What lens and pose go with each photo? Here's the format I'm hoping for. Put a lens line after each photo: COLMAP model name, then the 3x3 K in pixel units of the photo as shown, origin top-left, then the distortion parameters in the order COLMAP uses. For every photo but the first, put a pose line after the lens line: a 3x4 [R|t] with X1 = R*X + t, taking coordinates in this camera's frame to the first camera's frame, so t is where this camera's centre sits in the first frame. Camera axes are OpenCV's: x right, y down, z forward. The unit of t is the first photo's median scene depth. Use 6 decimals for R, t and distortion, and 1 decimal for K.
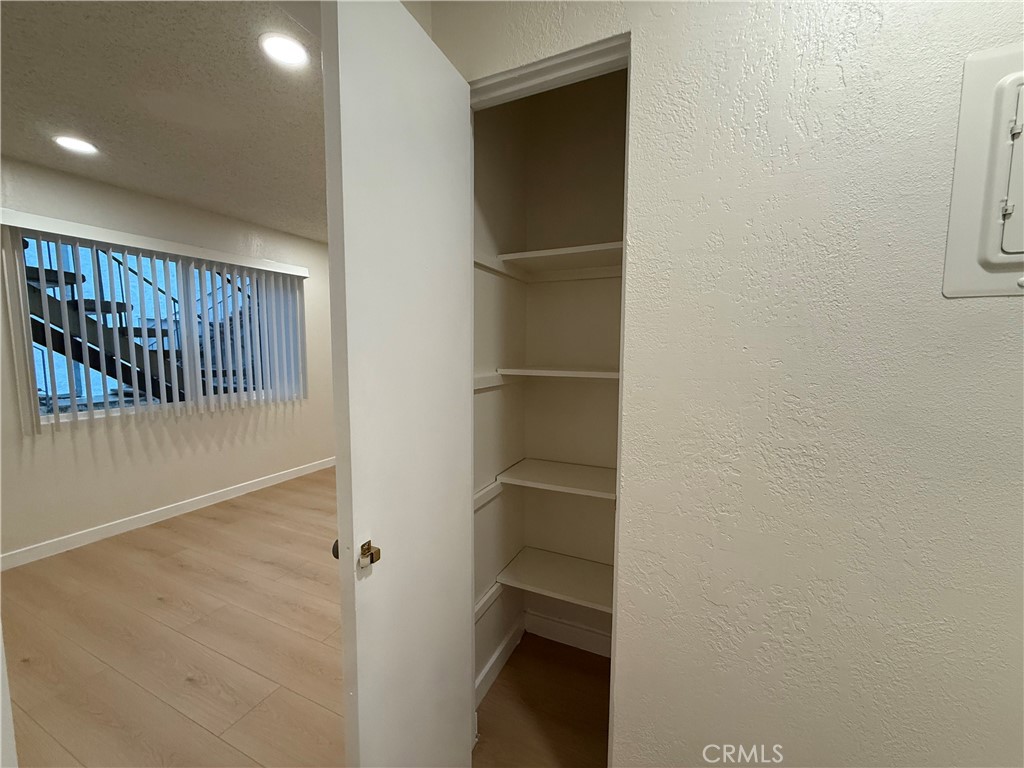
lens RADIAL K [[406.6, 0, 510.2], [0, 406.6, 385.5], [0, 0, 1]] dist [-0.003834, -0.000071]
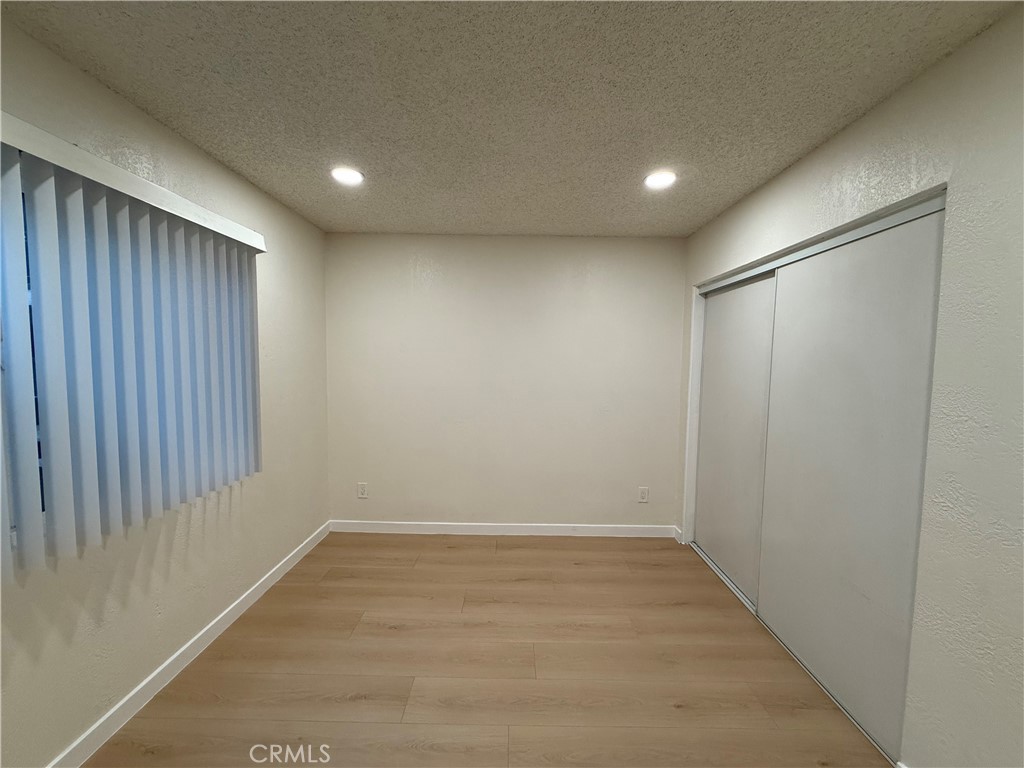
lens RADIAL K [[406.6, 0, 513.3], [0, 406.6, 388.7], [0, 0, 1]] dist [-0.003834, -0.000071]
pose [[0.911478, -0.019545, 0.410885, -0.450810], [0.027046, 0.999557, -0.012449, -0.069607], [-0.410459, 0.022460, 0.911602, 0.394127]]
